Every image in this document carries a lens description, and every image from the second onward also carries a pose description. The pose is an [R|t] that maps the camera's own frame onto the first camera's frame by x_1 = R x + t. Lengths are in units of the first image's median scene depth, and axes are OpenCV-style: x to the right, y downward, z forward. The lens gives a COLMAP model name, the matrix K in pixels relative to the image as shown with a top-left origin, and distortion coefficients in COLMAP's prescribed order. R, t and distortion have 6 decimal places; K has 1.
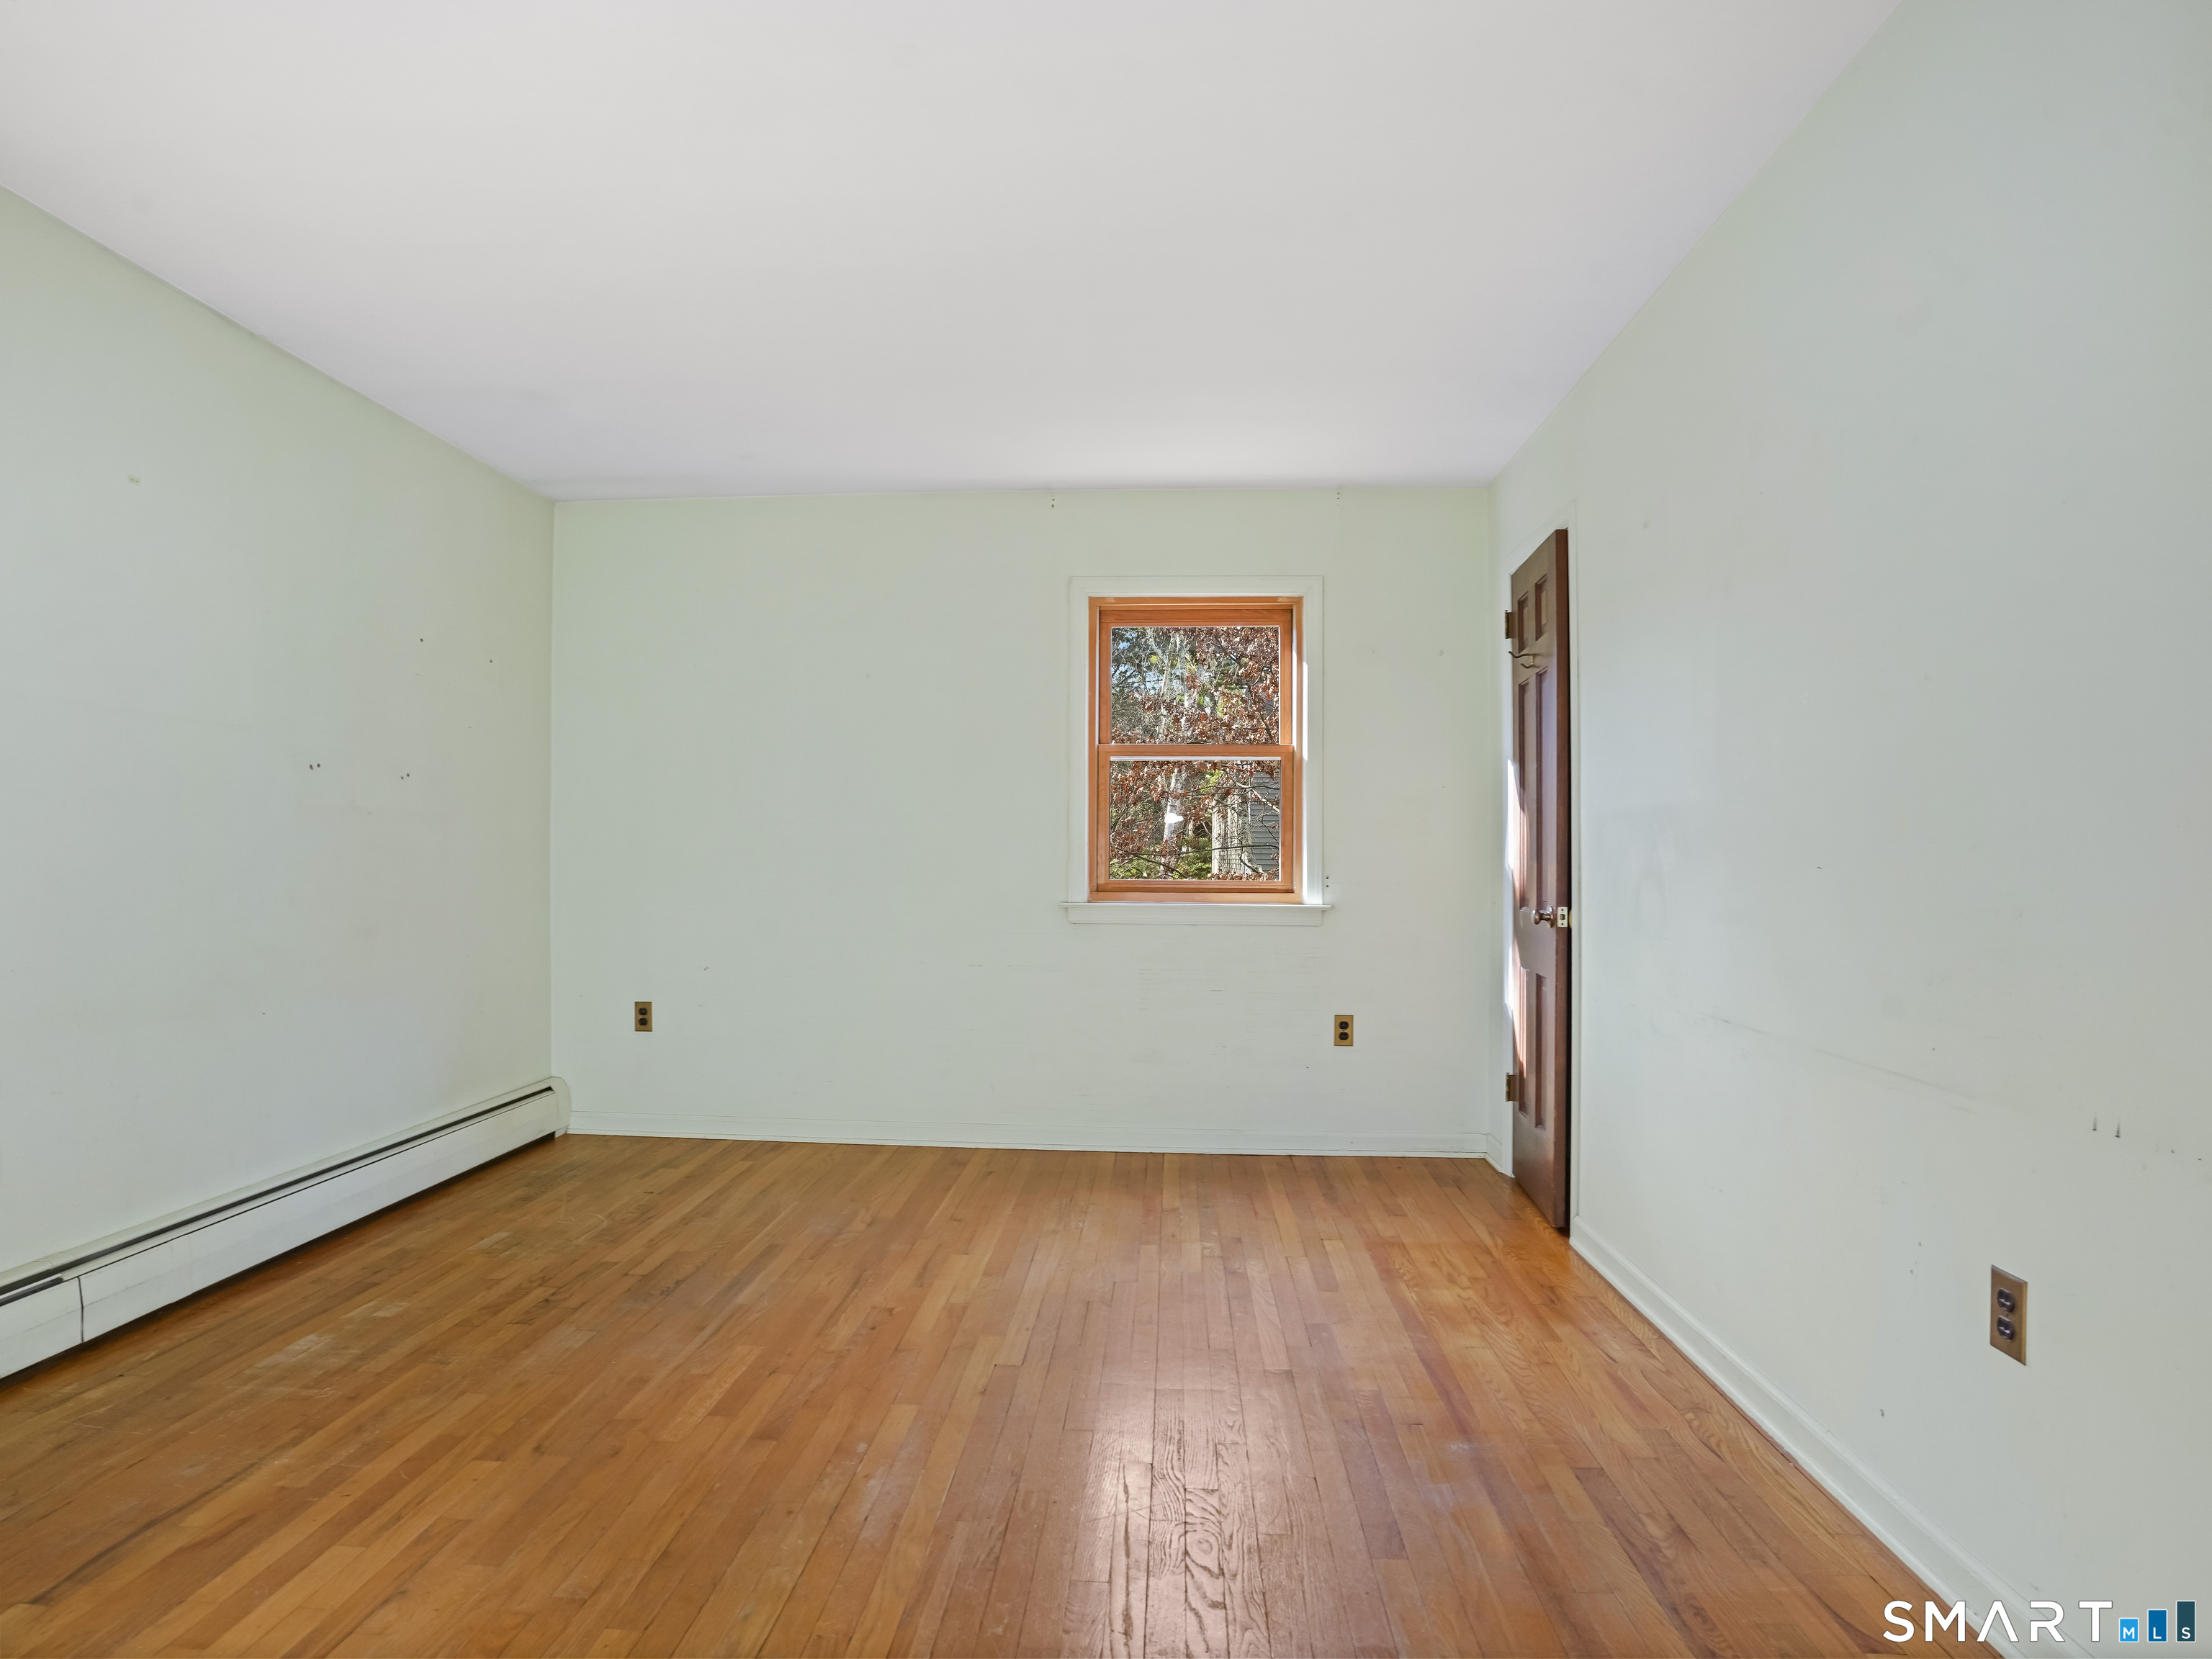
lens RADIAL K [[1212.9, 0, 1102.5], [0, 1212.9, 852.4], [0, 0, 1]] dist [-0.085975, 0.038568]
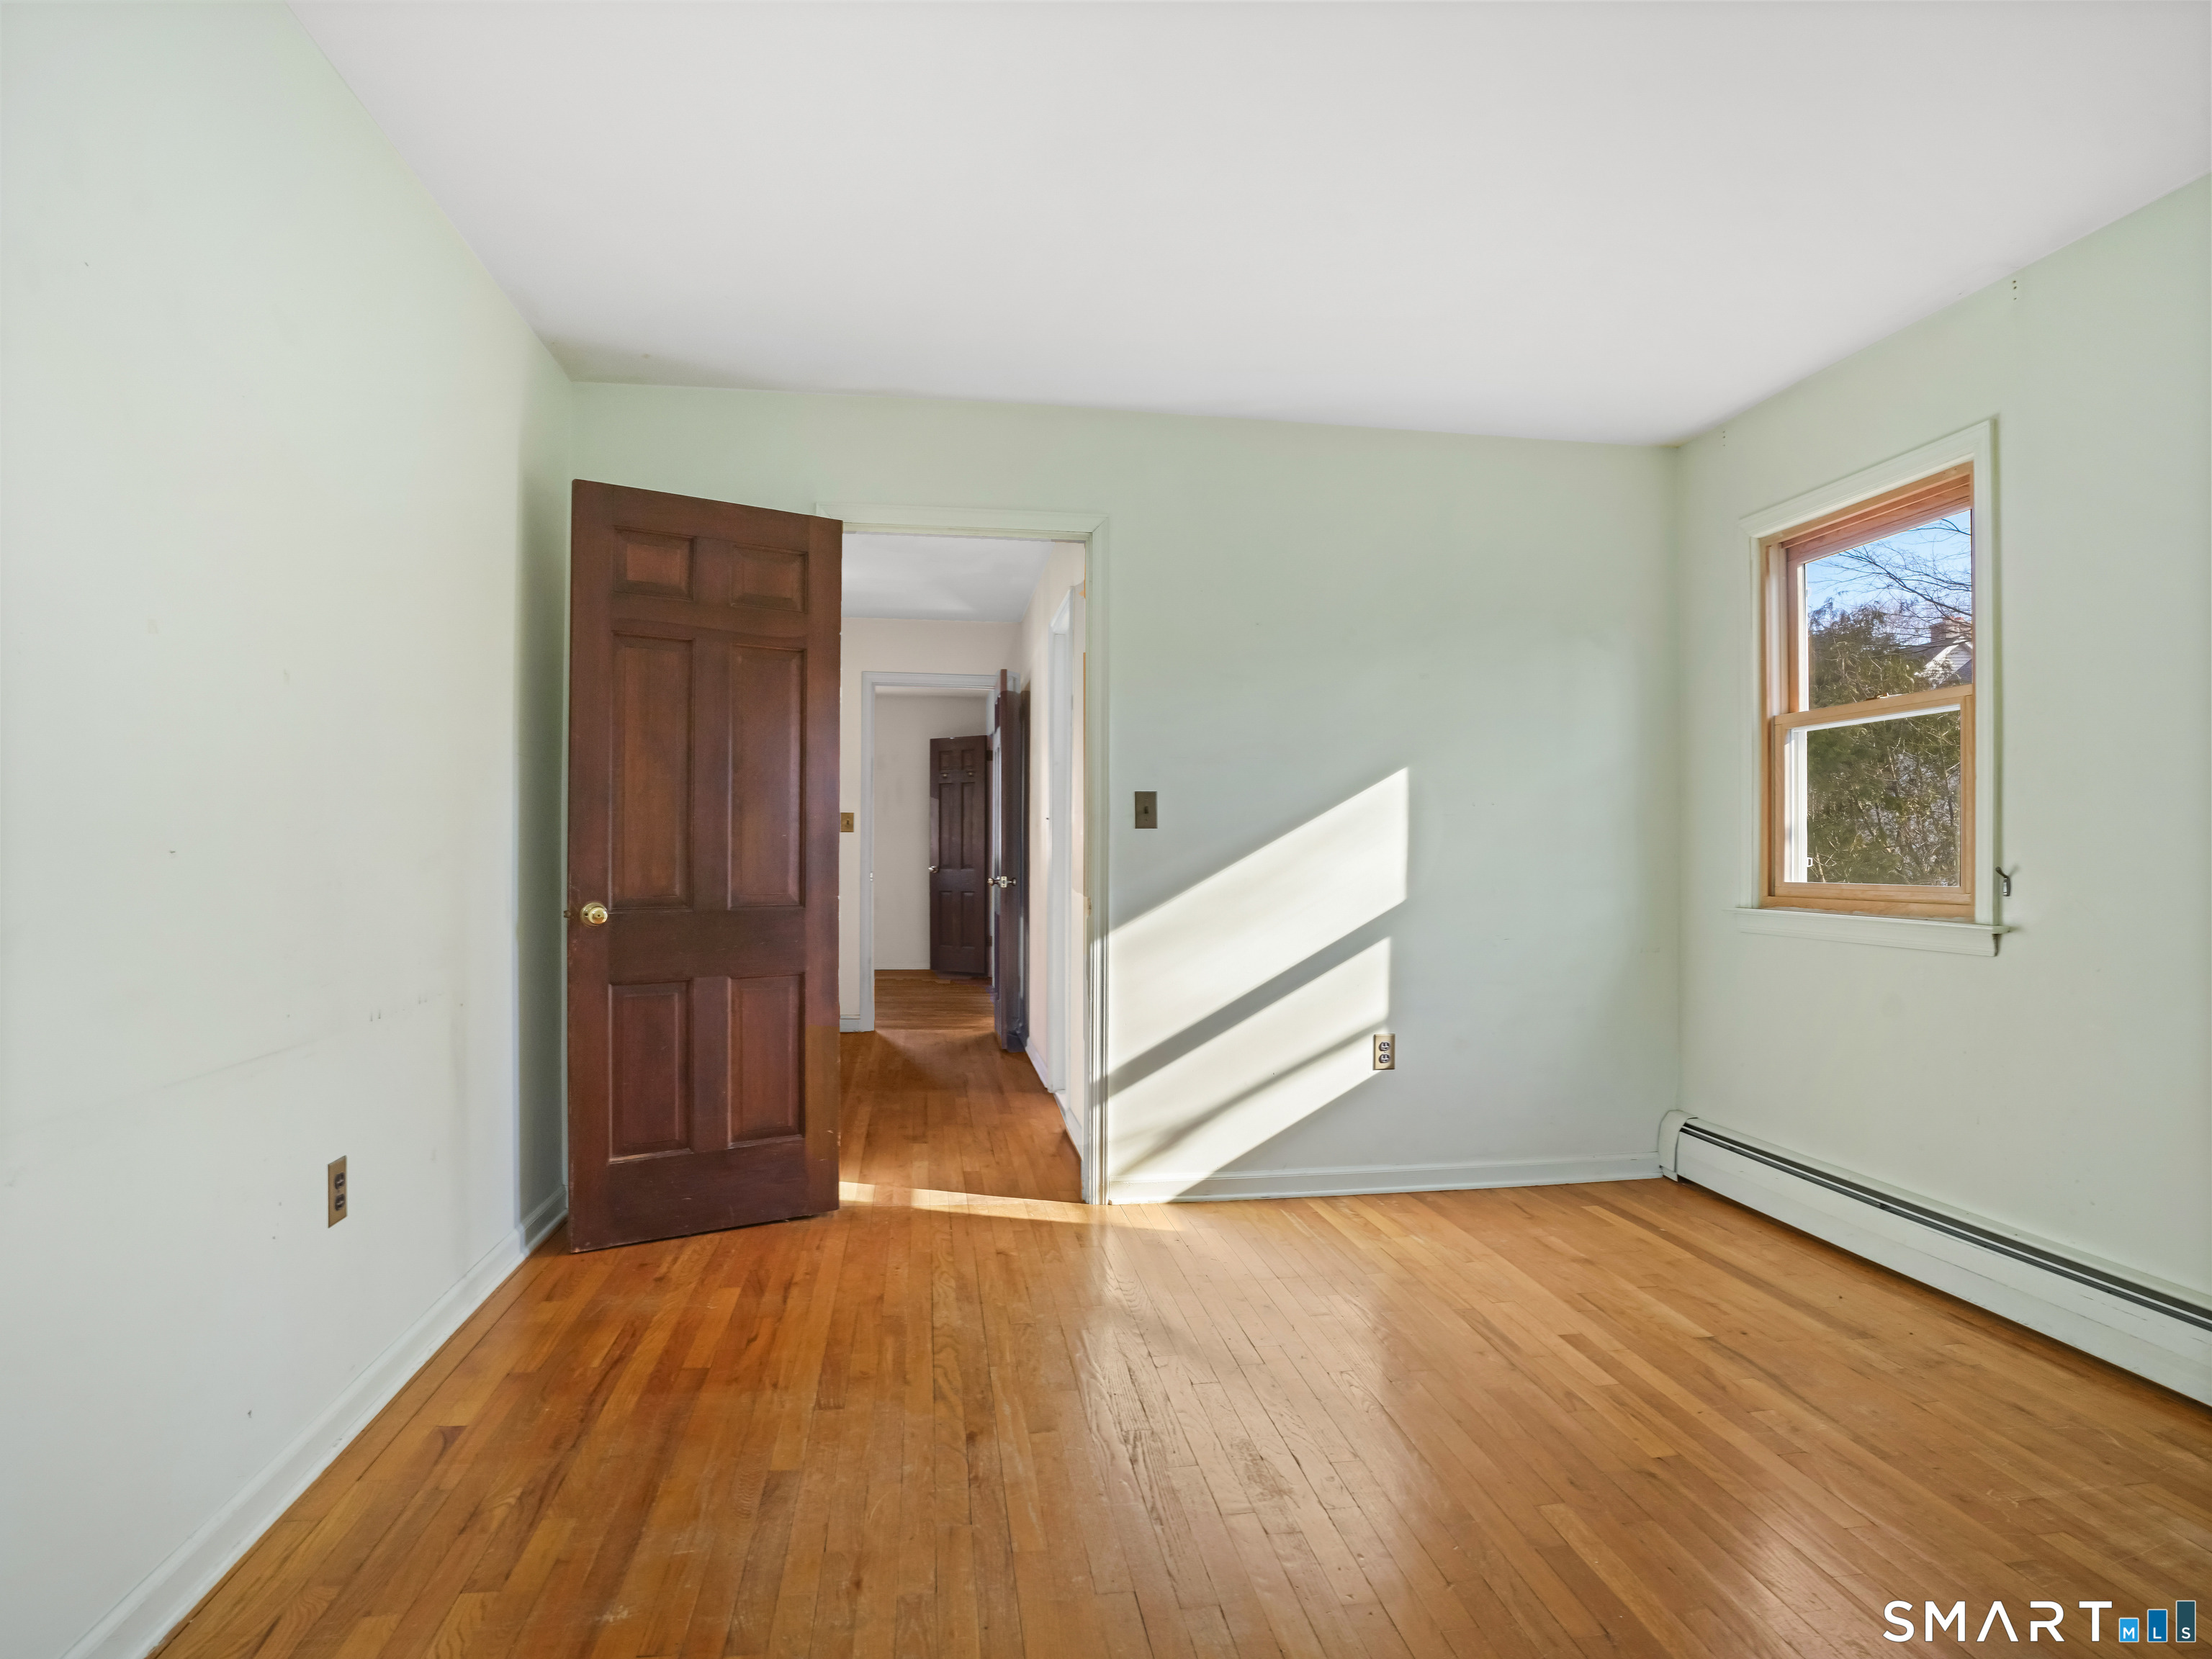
lens RADIAL K [[1212.9, 0, 1102.5], [0, 1212.9, 852.4], [0, 0, 1]] dist [-0.085975, 0.038568]
pose [[-0.978961, -0.012281, -0.203680, 0.175116], [-0.011260, 0.999918, -0.006173, 0.012836], [0.203739, -0.003750, -0.979018, 2.050401]]
